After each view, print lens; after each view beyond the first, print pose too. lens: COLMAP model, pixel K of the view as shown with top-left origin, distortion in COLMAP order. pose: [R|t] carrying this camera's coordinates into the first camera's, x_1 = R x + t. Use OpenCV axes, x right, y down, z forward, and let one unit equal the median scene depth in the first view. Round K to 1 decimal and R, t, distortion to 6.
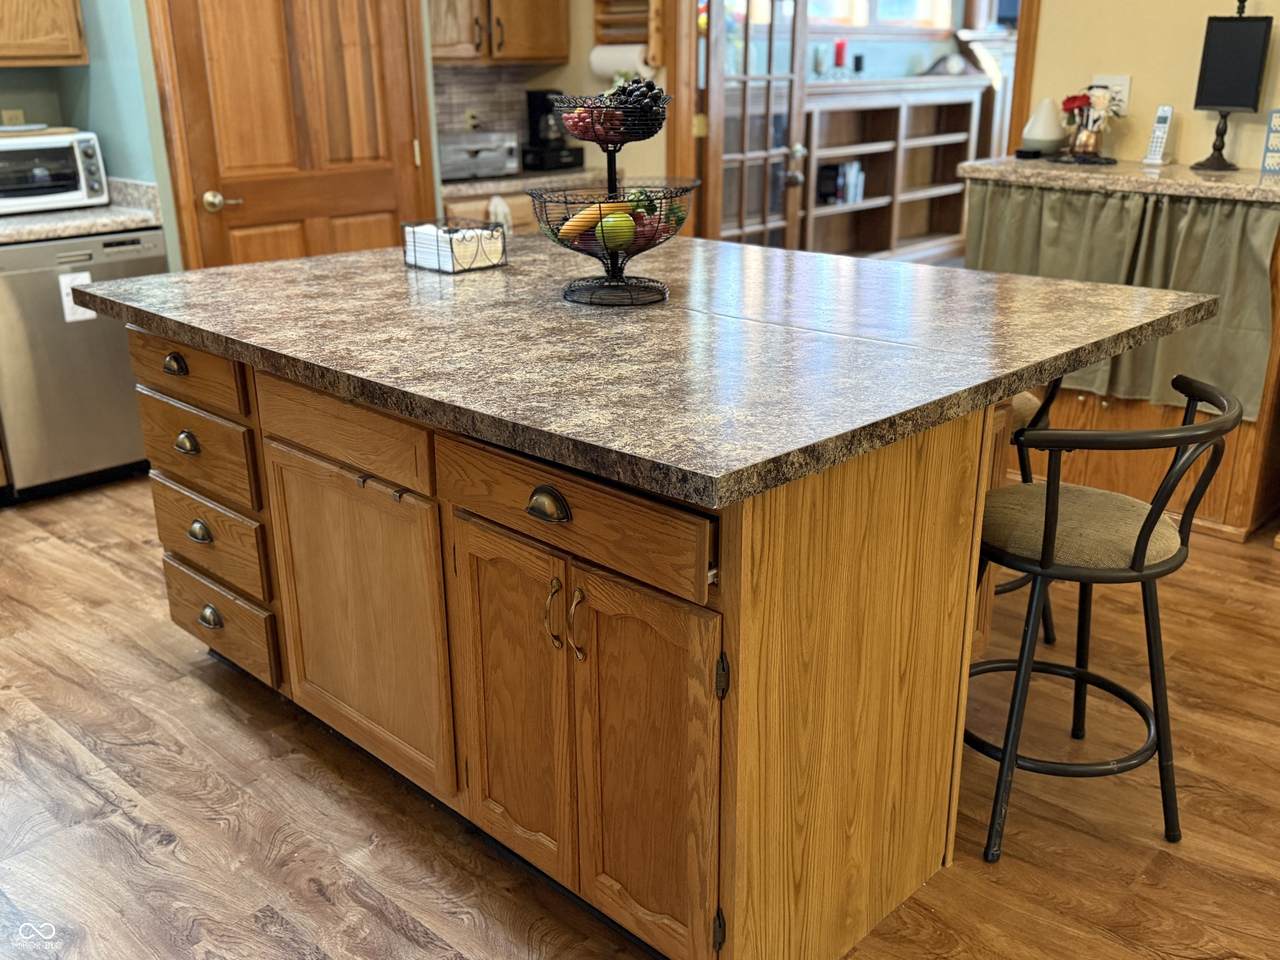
lens RADIAL K [[1166.9, 0, 638.7], [0, 1166.9, 498.9], [0, 0, 1]] dist [0.090154, -0.139096]
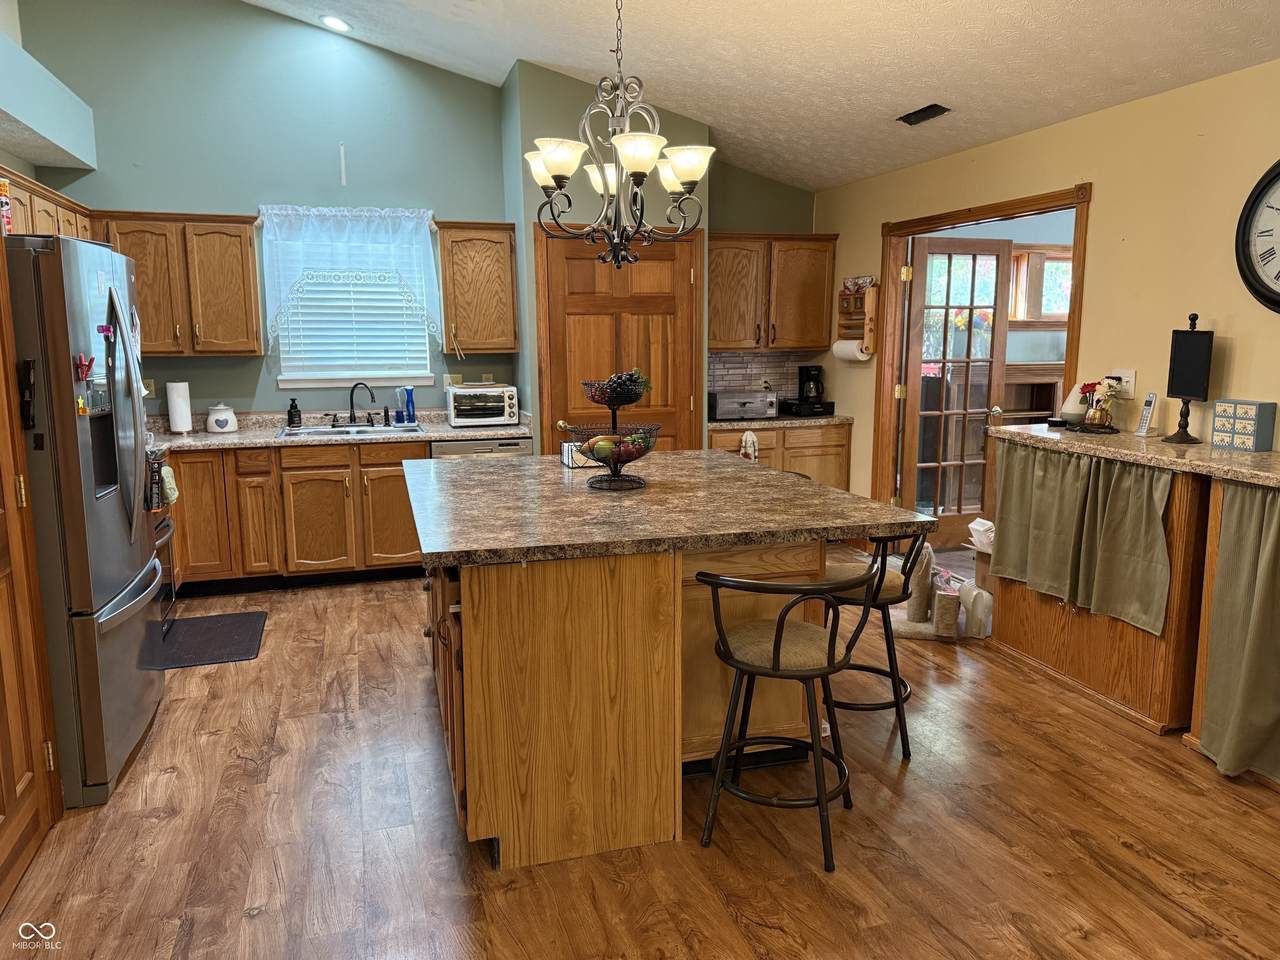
lens RADIAL K [[892.5, 0, 640.0], [0, 892.5, 480.0], [0, 0, 1]] dist [0.080724, -0.102375]
pose [[0.872619, 0.082224, -0.481431, 0.457268], [-0.172357, 0.974150, -0.146030, 0.009251], [0.456979, 0.210407, 0.864233, -0.121122]]
